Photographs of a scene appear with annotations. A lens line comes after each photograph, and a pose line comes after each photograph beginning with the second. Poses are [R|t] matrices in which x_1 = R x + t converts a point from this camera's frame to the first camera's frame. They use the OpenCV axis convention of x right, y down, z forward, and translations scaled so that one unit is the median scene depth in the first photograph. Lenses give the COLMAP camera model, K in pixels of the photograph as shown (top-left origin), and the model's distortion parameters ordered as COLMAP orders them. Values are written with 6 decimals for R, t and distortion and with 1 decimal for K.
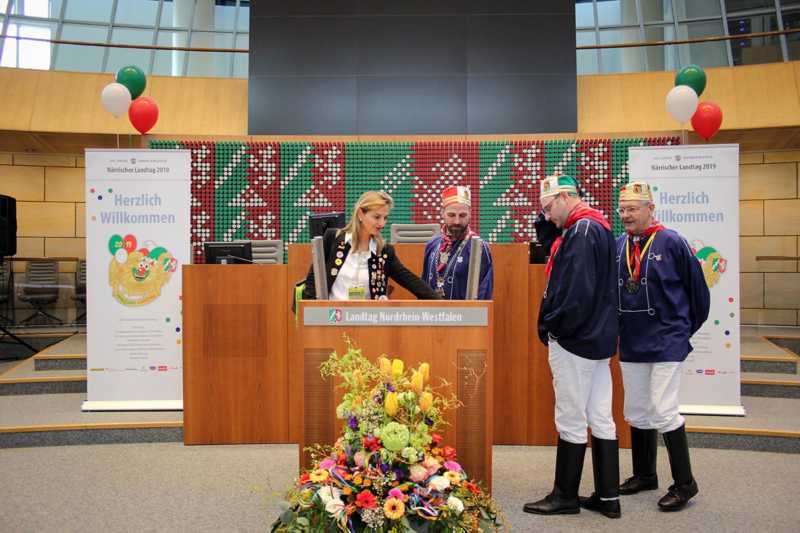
lens RADIAL K [[663.9, 0, 400.0], [0, 663.9, 266.5], [0, 0, 1]] dist [-0.115950, 0.000152]
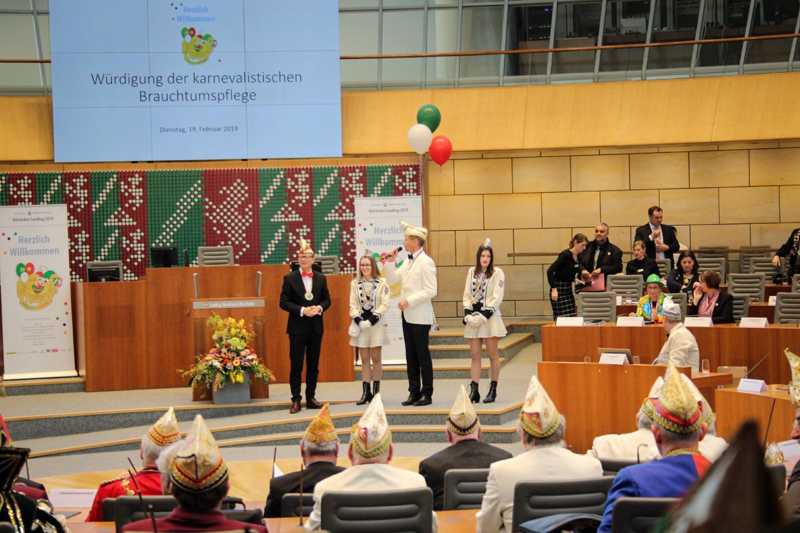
lens RADIAL K [[1950.3, 0, 400.0], [0, 1950.3, 266.5], [0, 0, 1]] dist [0.048898, 0.538059]
pose [[0.981710, -0.029377, 0.188104, -0.304254], [0.024356, 0.999284, 0.028947, -0.107638], [-0.188819, -0.023836, 0.981723, -2.574350]]
